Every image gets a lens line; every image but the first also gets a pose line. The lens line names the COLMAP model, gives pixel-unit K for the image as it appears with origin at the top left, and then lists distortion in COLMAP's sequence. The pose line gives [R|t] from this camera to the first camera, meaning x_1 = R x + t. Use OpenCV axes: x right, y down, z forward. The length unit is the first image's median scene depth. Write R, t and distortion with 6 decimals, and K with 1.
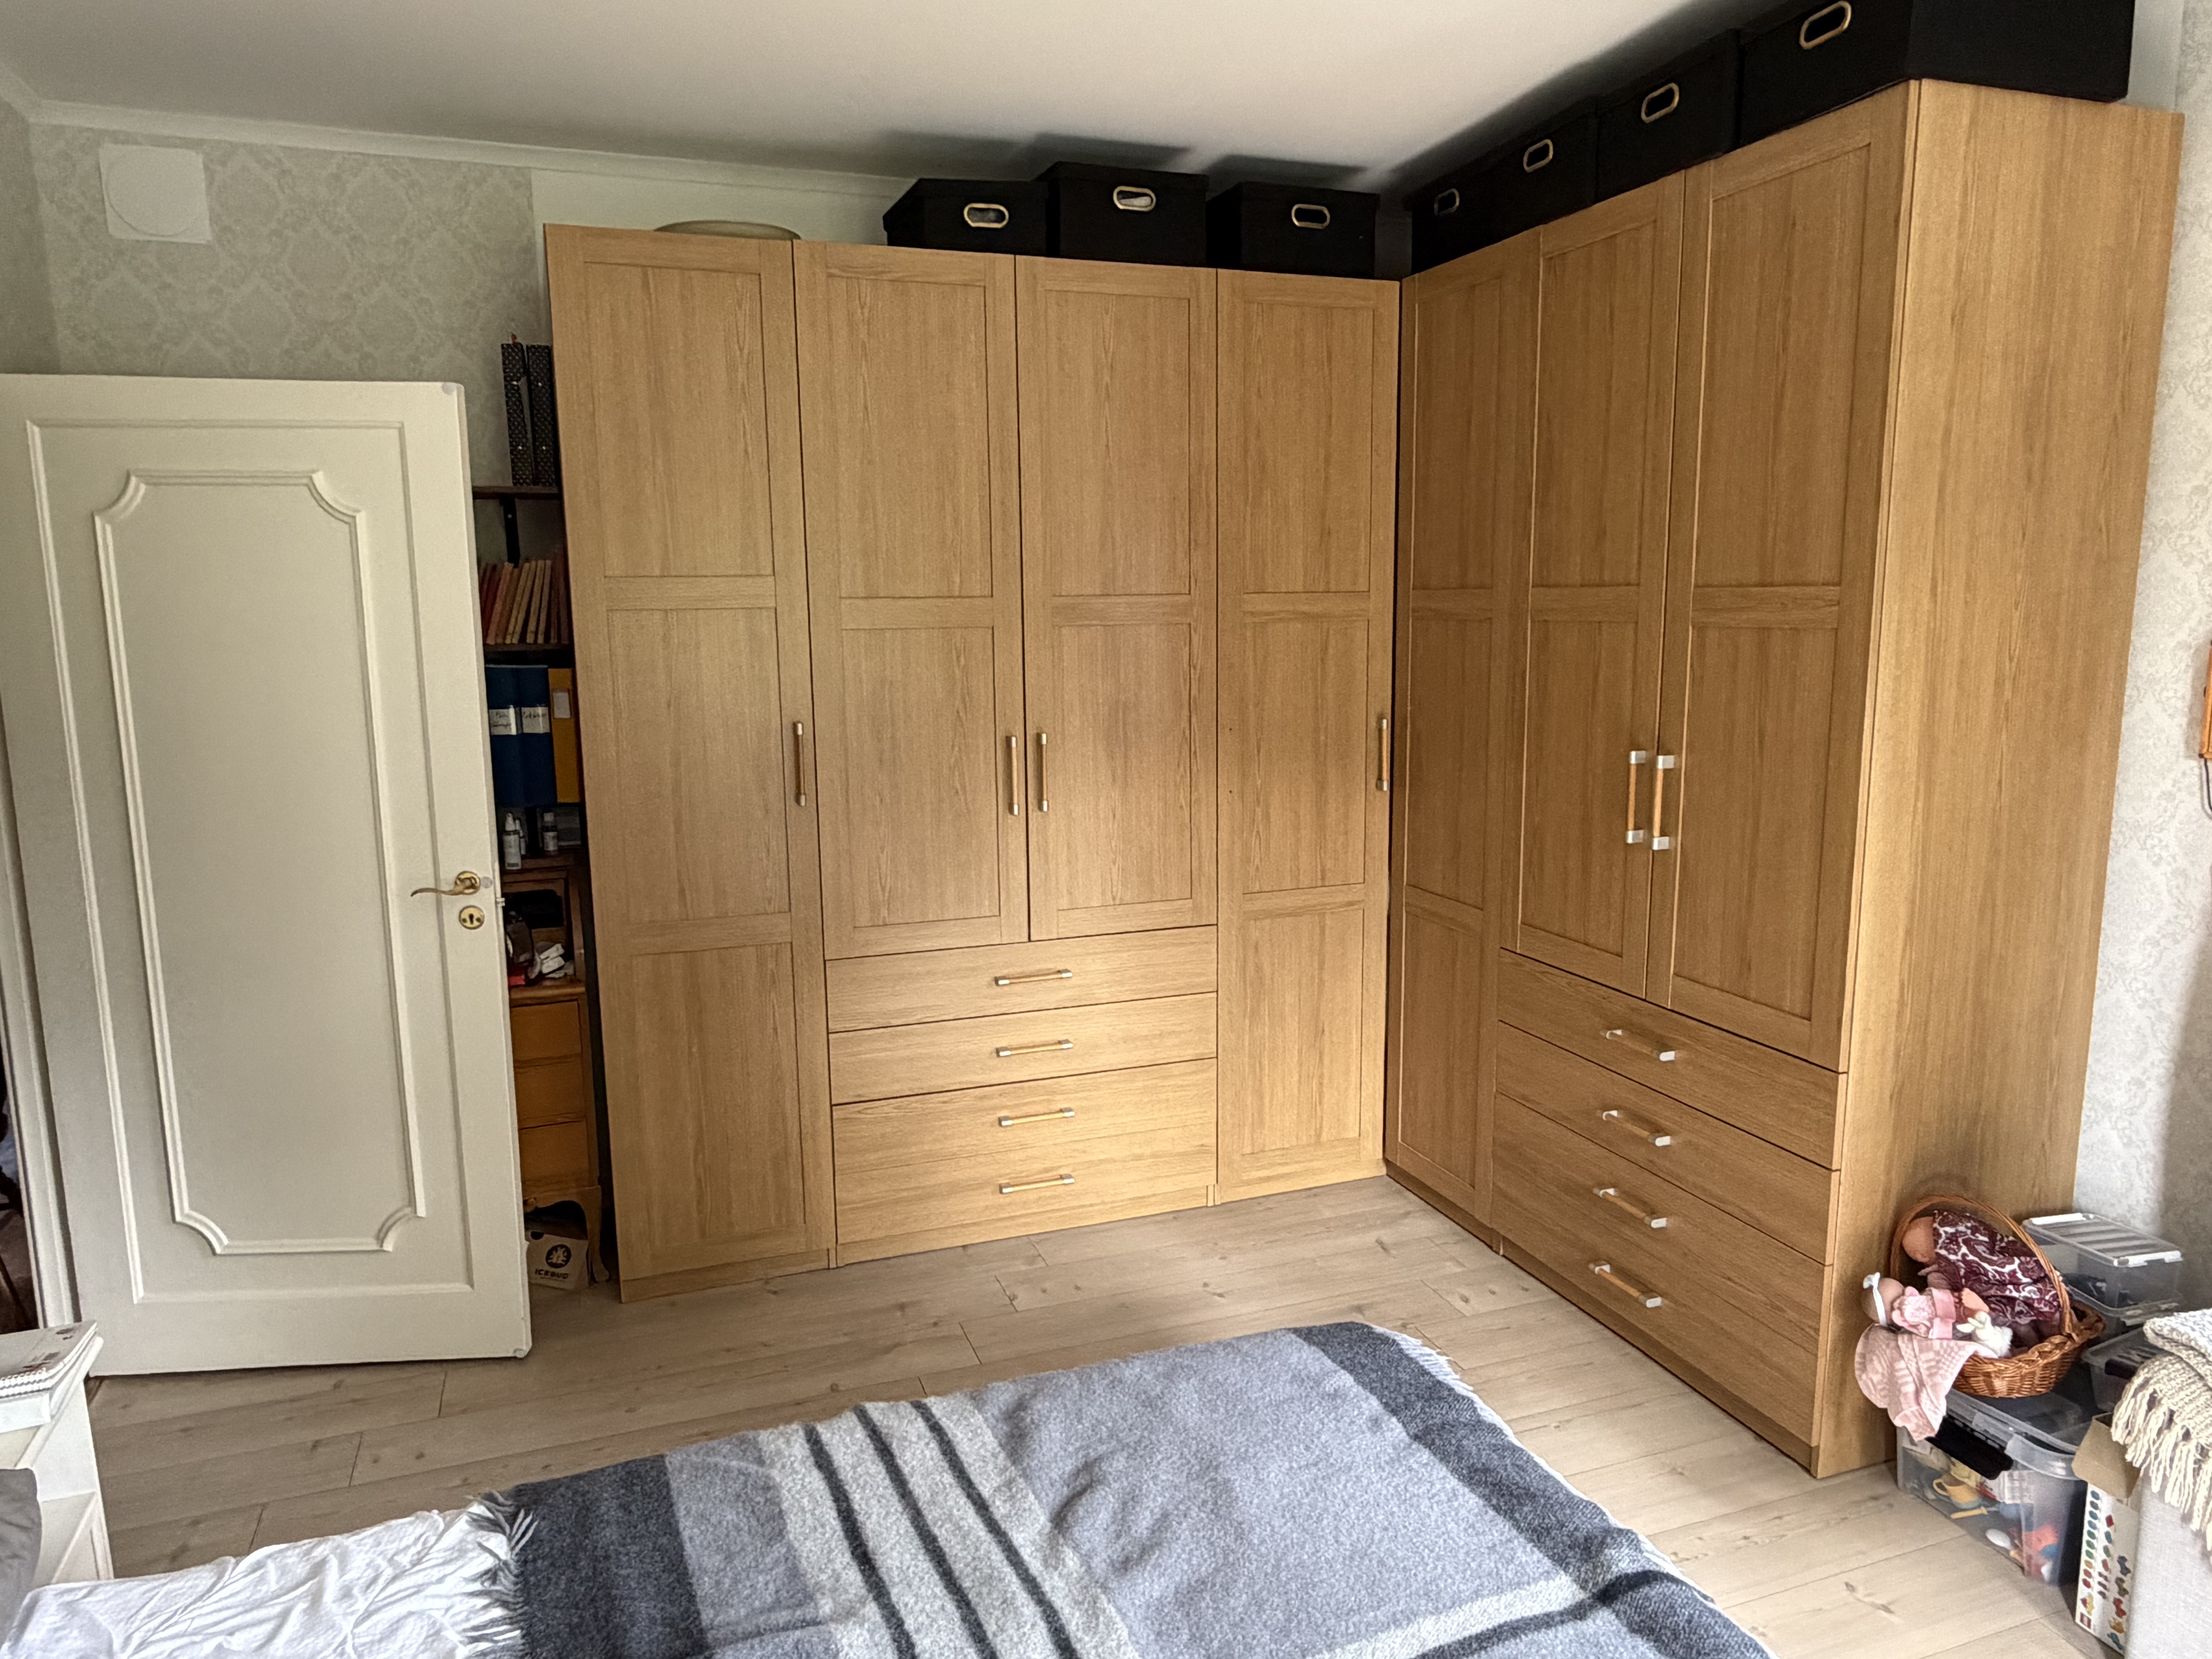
lens RADIAL K [[1471.9, 0, 1112.3], [0, 1471.9, 834.9], [0, 0, 1]] dist [-0.002727, 0.004447]
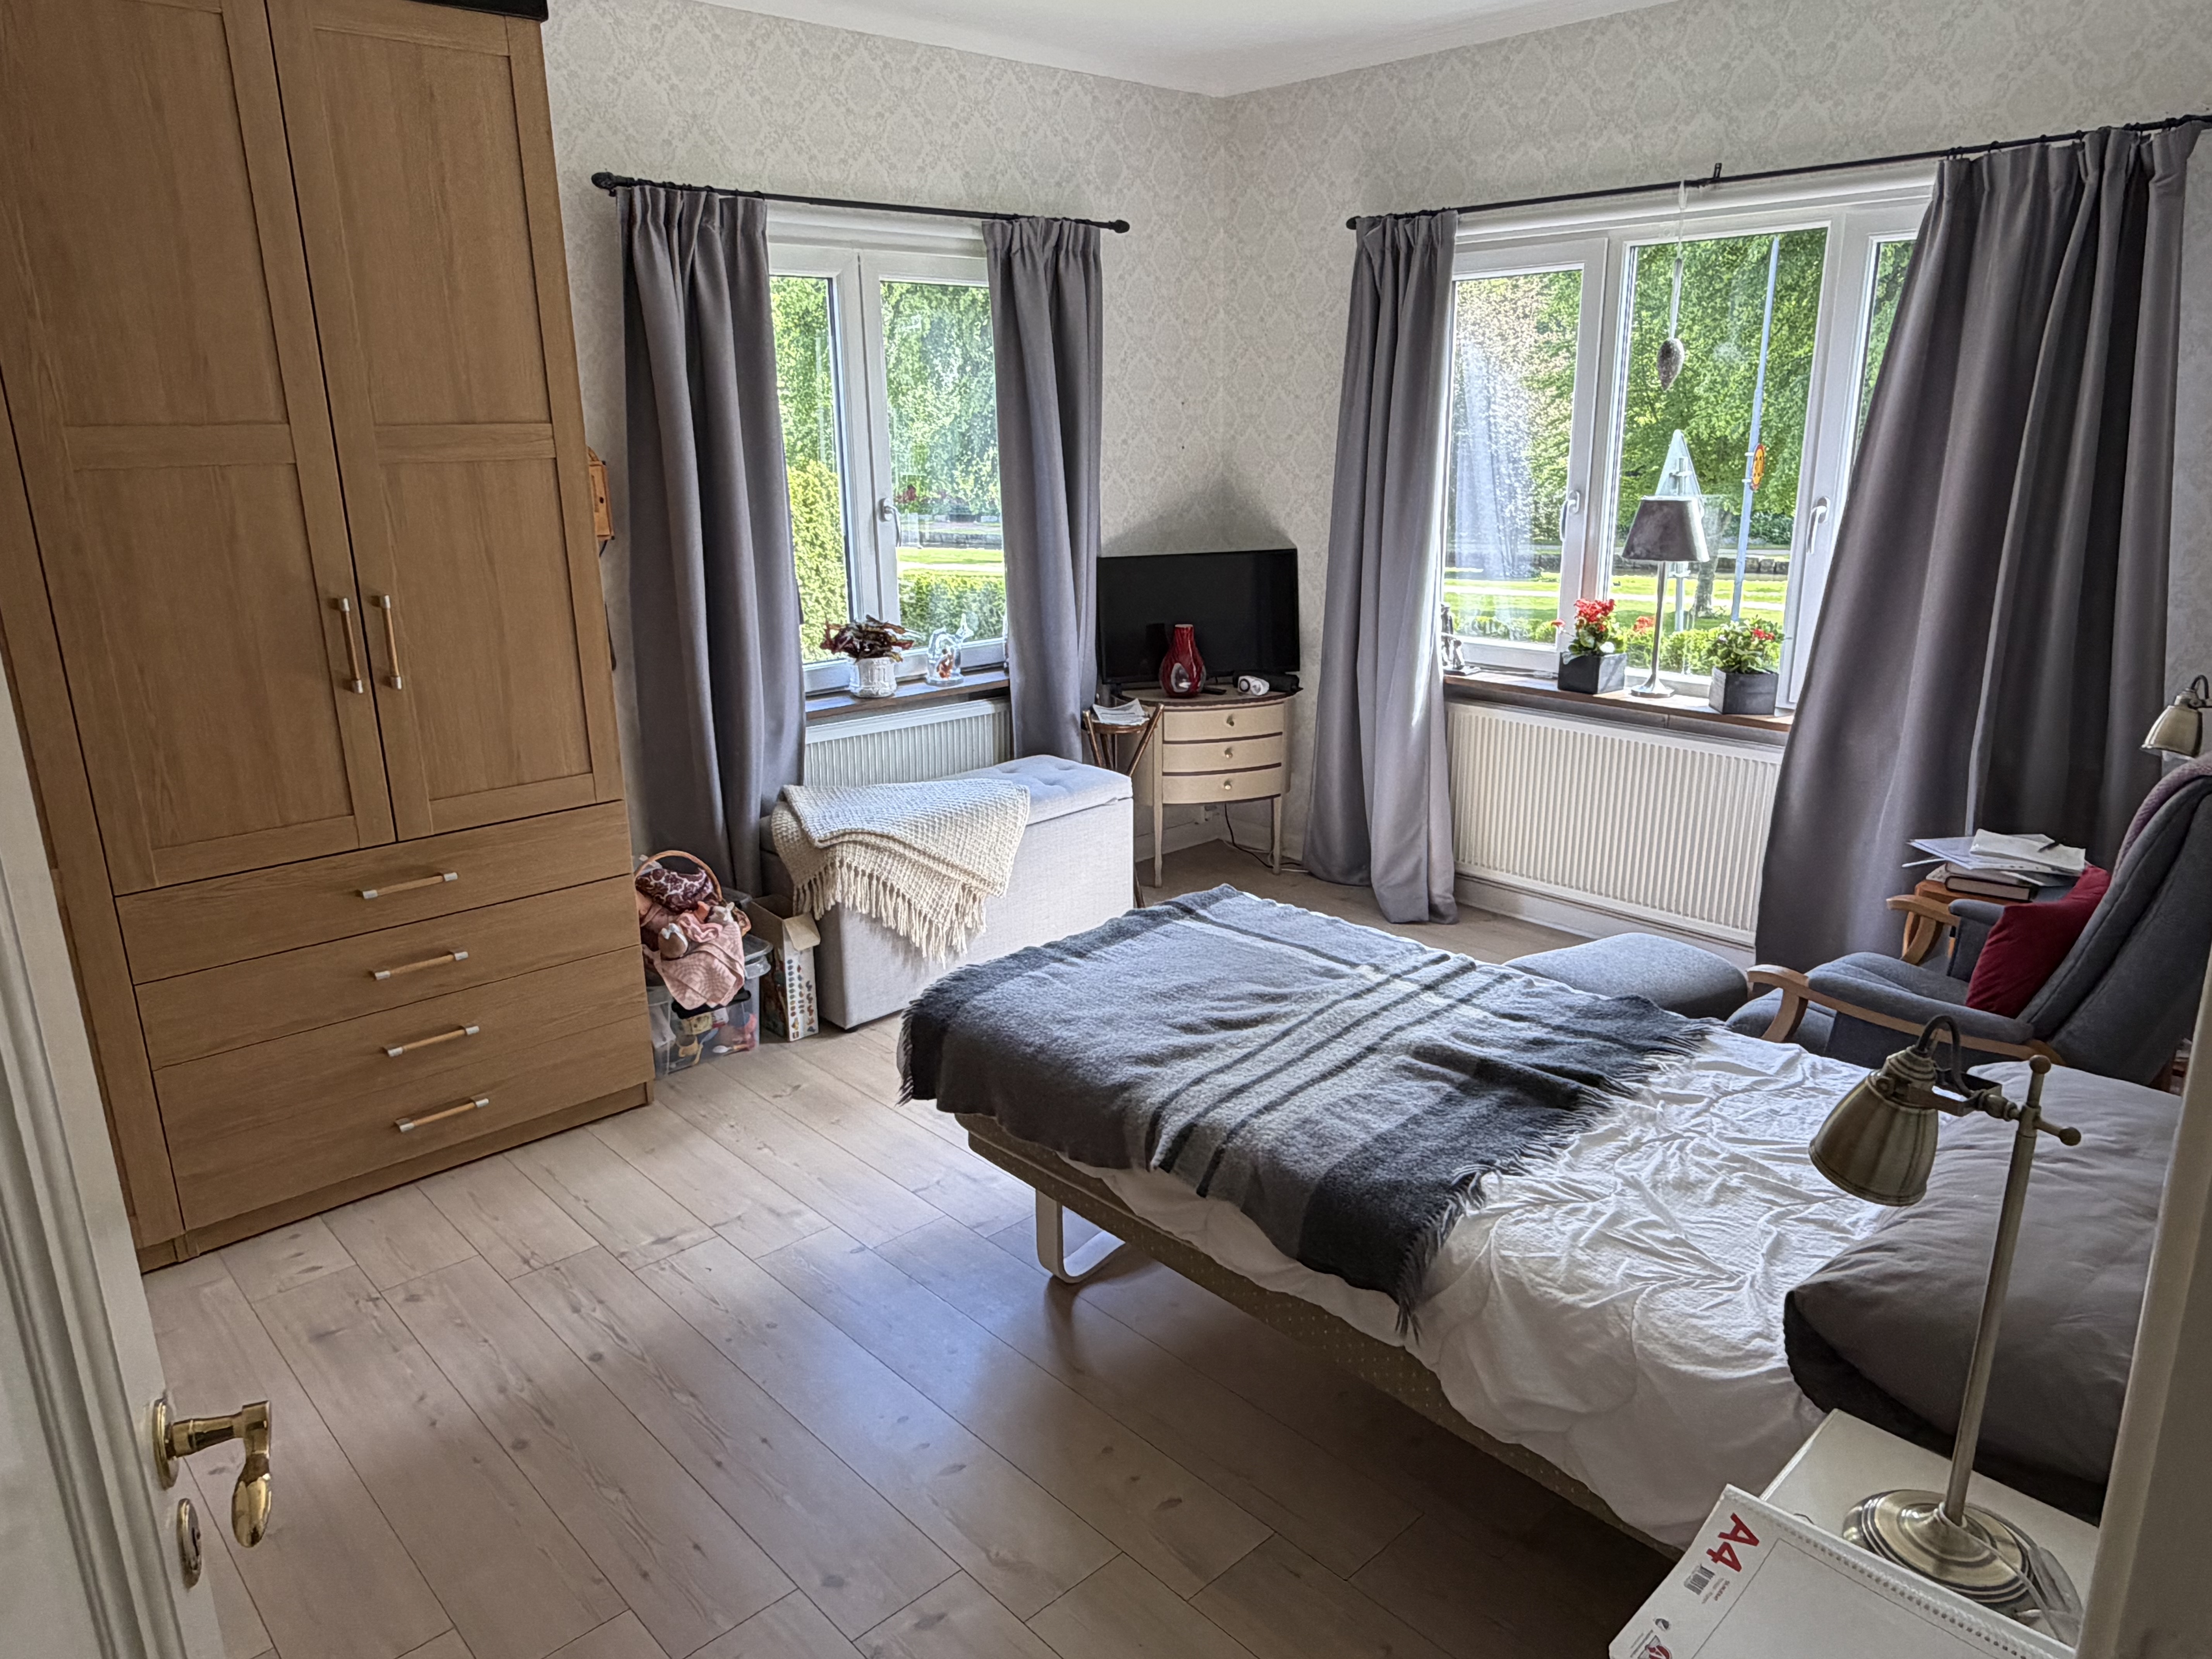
lens RADIAL K [[1471.9, 0, 1112.3], [0, 1471.9, 829.8], [0, 0, 1]] dist [-0.002727, 0.004447]
pose [[-0.402577, -0.232791, 0.885291, -1.185492], [0.163511, 0.933281, 0.319765, -0.226323], [-0.900664, 0.273485, -0.337654, 1.450915]]
